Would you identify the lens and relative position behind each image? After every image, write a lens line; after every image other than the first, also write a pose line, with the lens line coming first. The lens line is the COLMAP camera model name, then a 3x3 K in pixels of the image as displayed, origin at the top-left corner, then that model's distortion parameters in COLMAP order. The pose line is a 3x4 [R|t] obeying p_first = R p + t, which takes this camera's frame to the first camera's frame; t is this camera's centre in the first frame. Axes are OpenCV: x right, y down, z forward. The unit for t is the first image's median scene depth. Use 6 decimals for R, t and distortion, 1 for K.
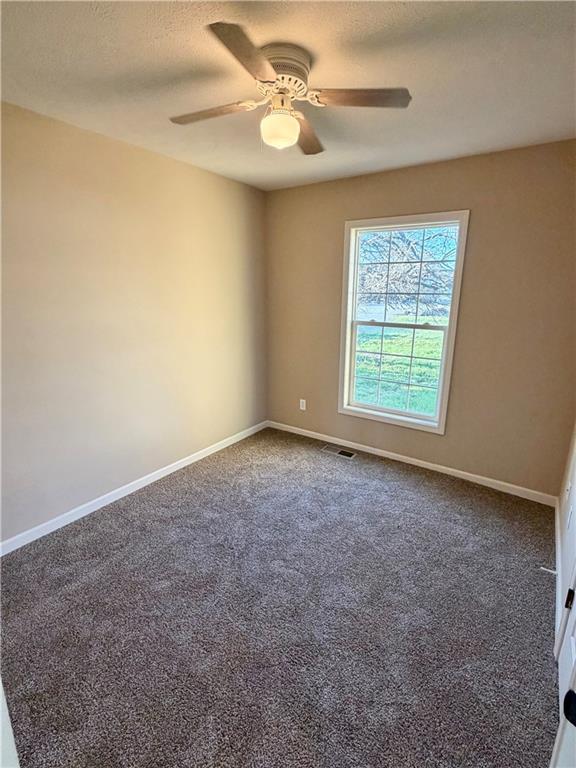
lens RADIAL K [[382.1, 0, 288.0], [0, 382.1, 384.0], [0, 0, 1]] dist [0.000374, -0.000027]
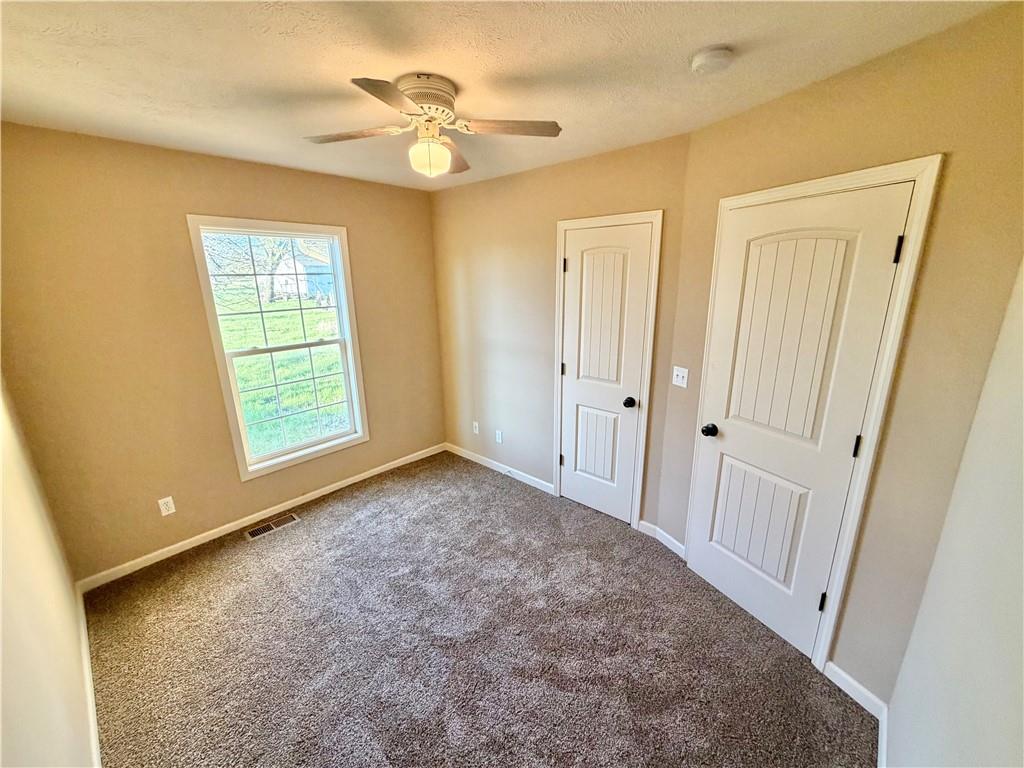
lens RADIAL K [[408.0, 0, 512.0], [0, 408.0, 384.0], [0, 0, 1]] dist [0.019509, 0.000199]
pose [[0.119394, -0.257051, 0.958994, -0.569201], [0.275567, 0.936533, 0.216723, -0.141817], [-0.953839, 0.238392, 0.182651, 0.383283]]
